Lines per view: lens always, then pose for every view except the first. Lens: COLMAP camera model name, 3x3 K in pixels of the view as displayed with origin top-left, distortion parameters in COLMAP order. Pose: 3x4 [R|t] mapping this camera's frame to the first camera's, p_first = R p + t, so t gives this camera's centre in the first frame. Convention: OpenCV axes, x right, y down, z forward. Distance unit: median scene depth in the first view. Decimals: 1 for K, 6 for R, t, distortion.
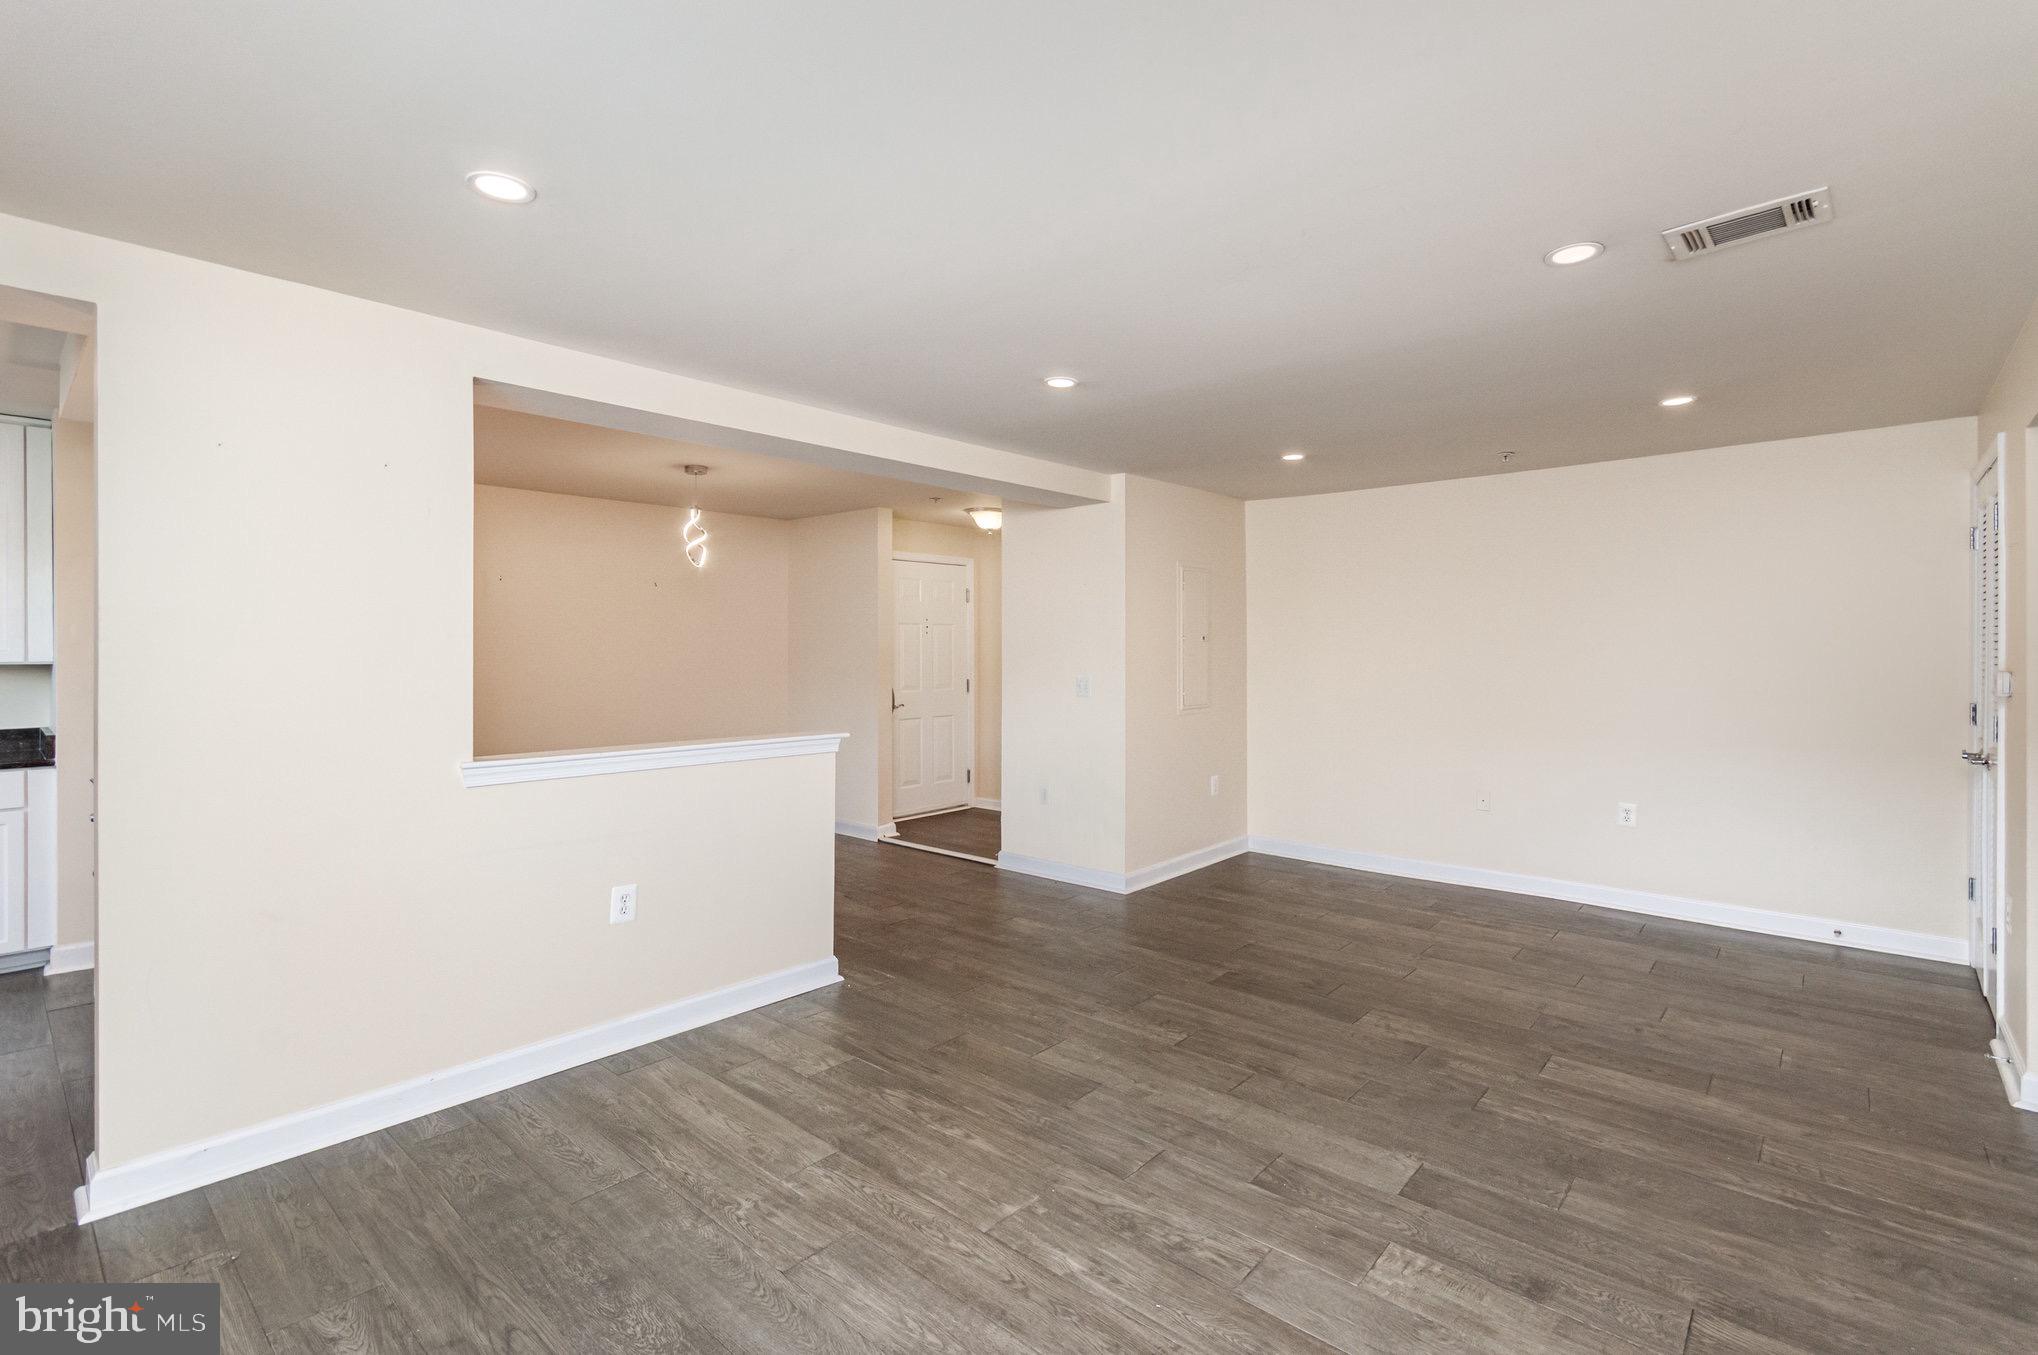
lens RADIAL K [[917.9, 0, 1034.4], [0, 917.9, 650.3], [0, 0, 1]] dist [0.002005, 0.000625]
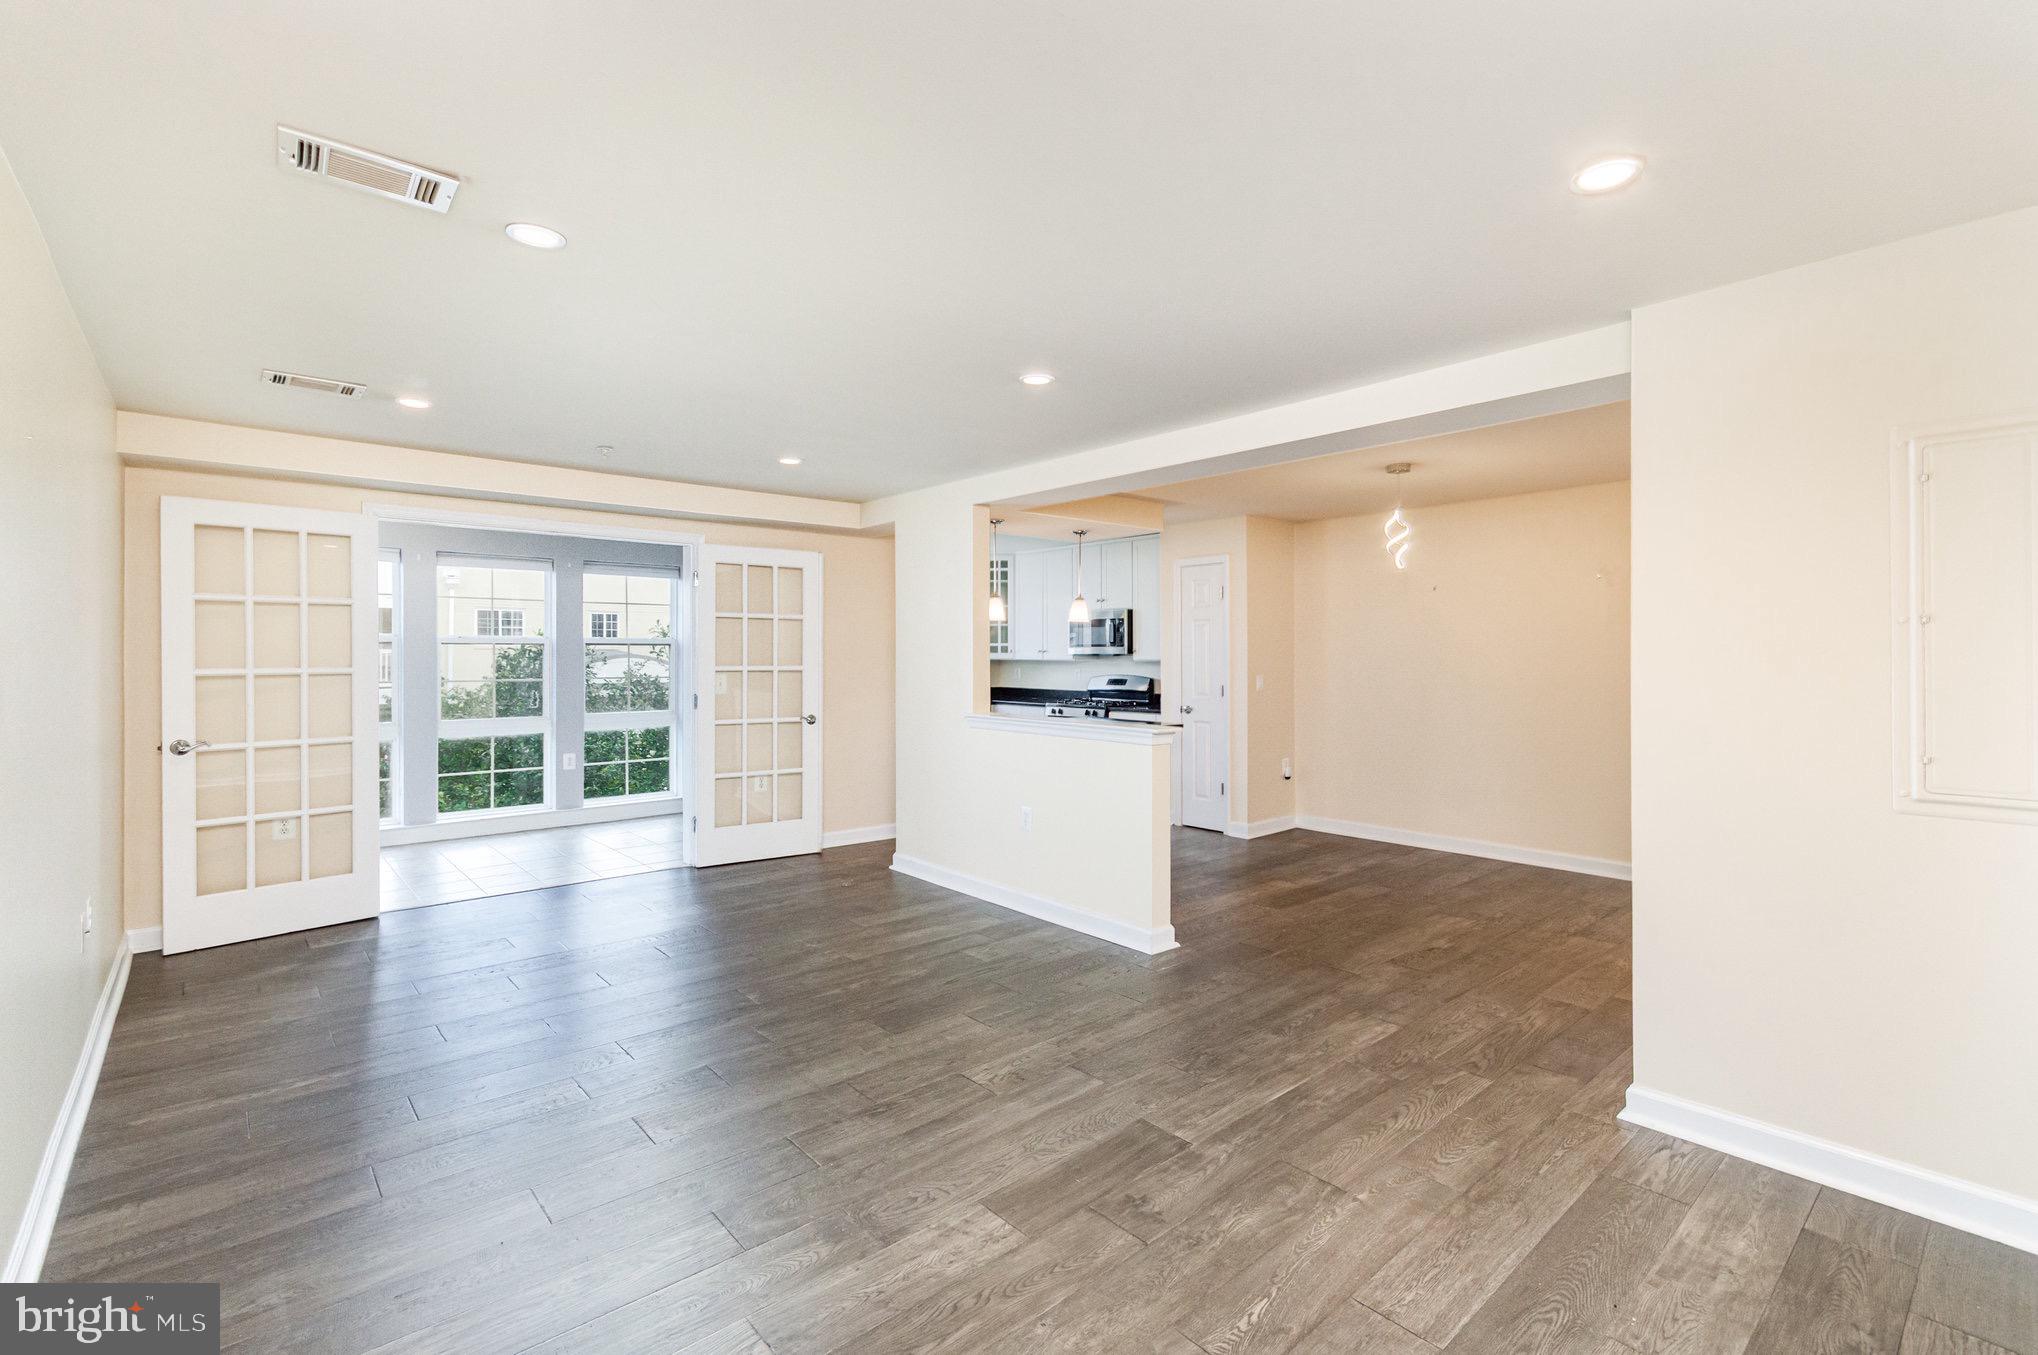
lens RADIAL K [[917.9, 0, 1008.0], [0, 917.9, 661.0], [0, 0, 1]] dist [0.002005, 0.000625]
pose [[-0.135891, 0.007485, -0.990695, 1.161451], [0.002204, 0.999971, 0.007253, 0.003319], [0.990721, -0.001198, -0.135904, 1.277664]]
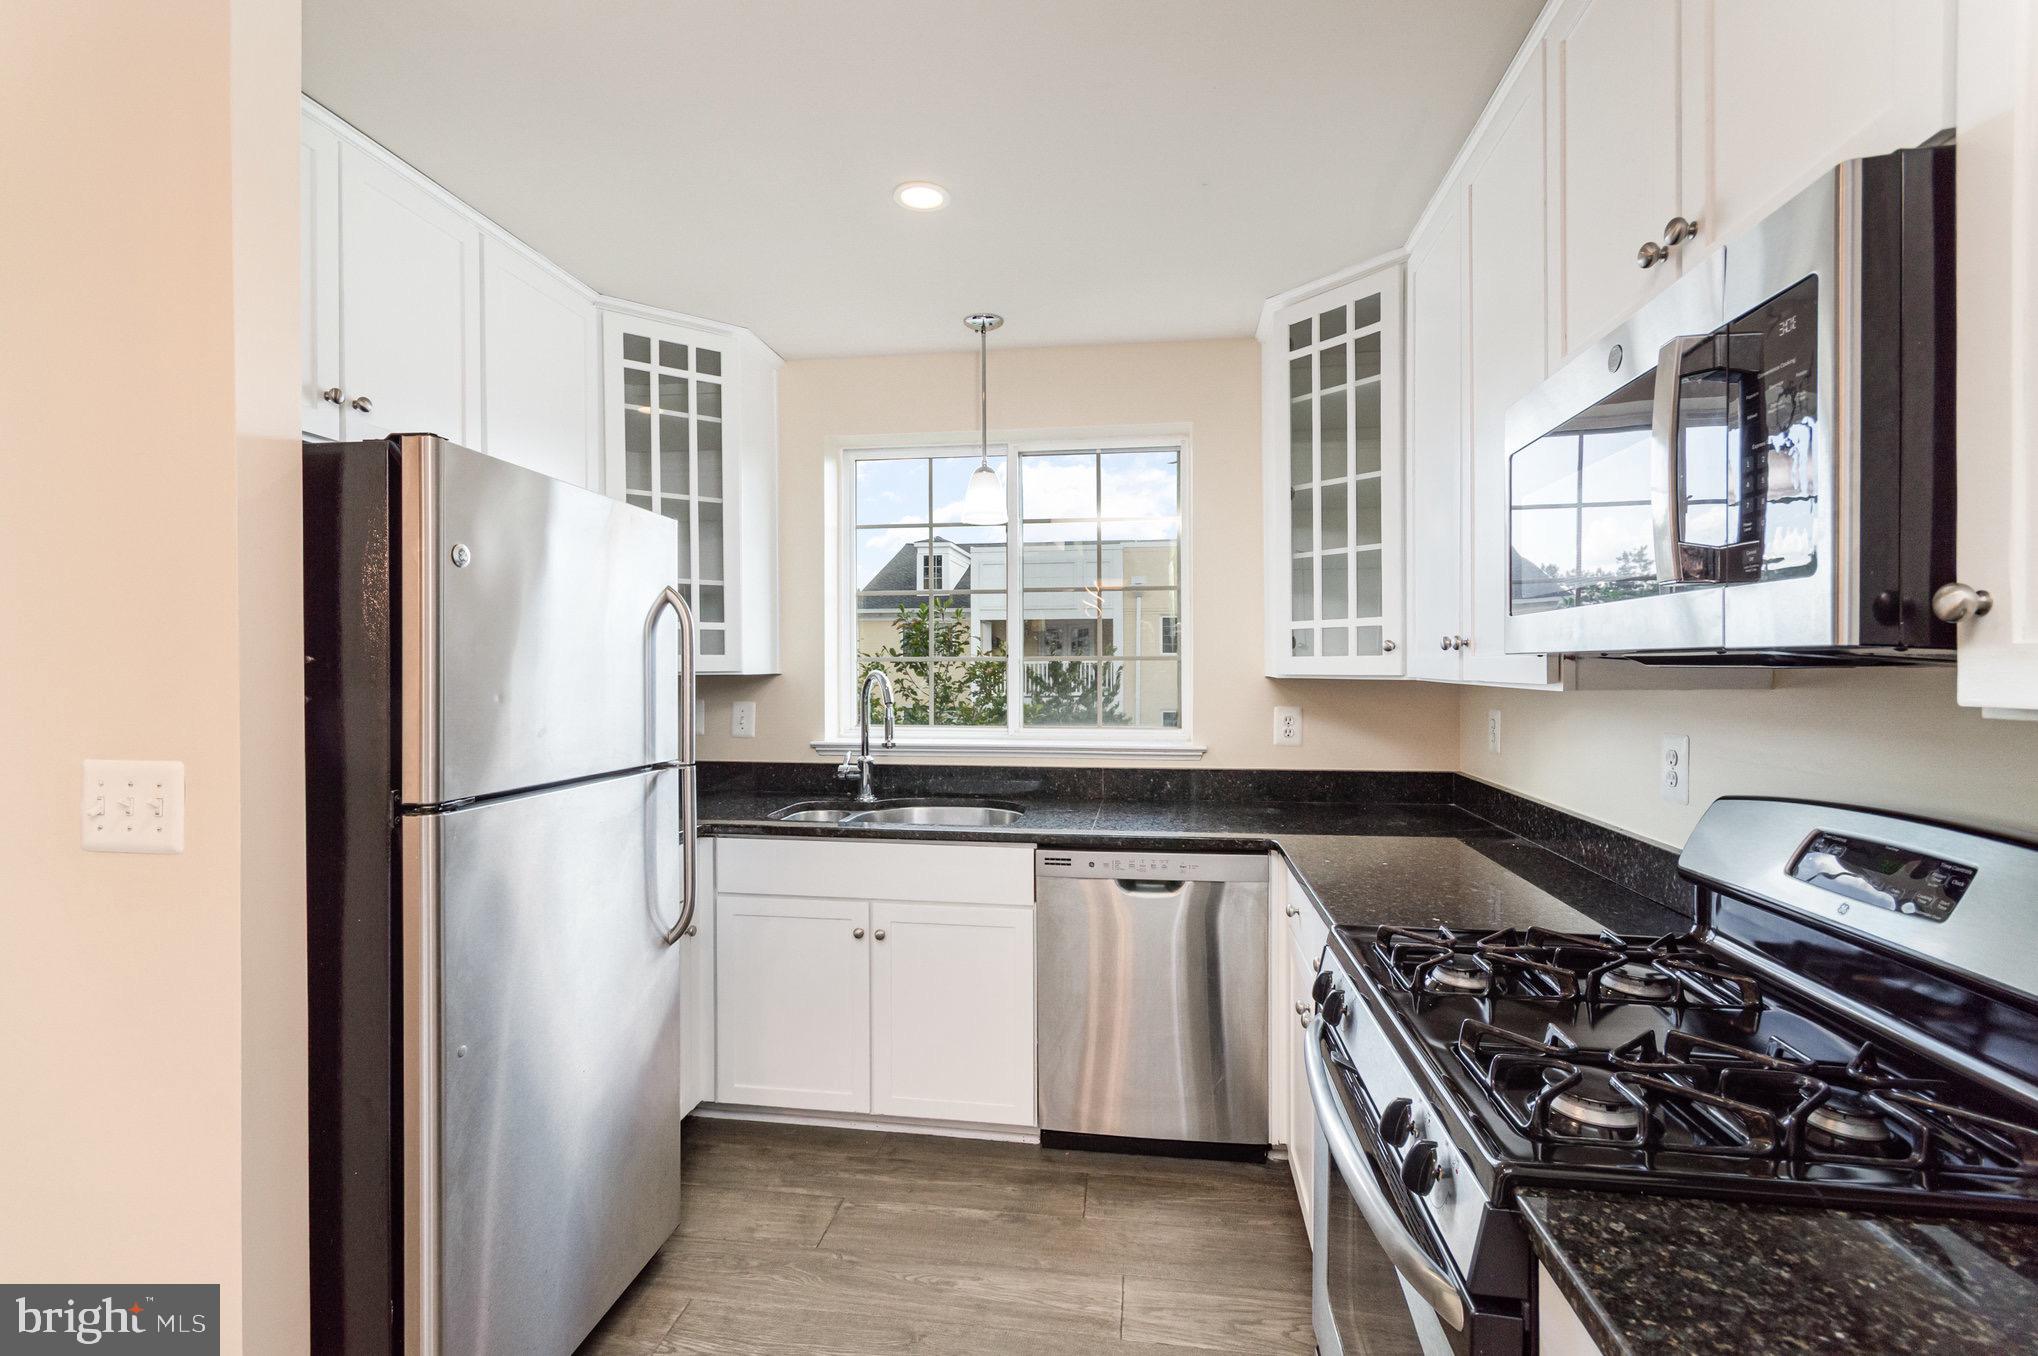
lens RADIAL K [[917.9, 0, 1016.3], [0, 917.9, 669.9], [0, 0, 1]] dist [0.002005, 0.000625]
pose [[-0.832772, 0.012130, -0.553482, -1.302711], [0.009478, 0.999926, 0.007653, 0.003514], [0.553534, 0.001127, -0.832826, 1.343249]]
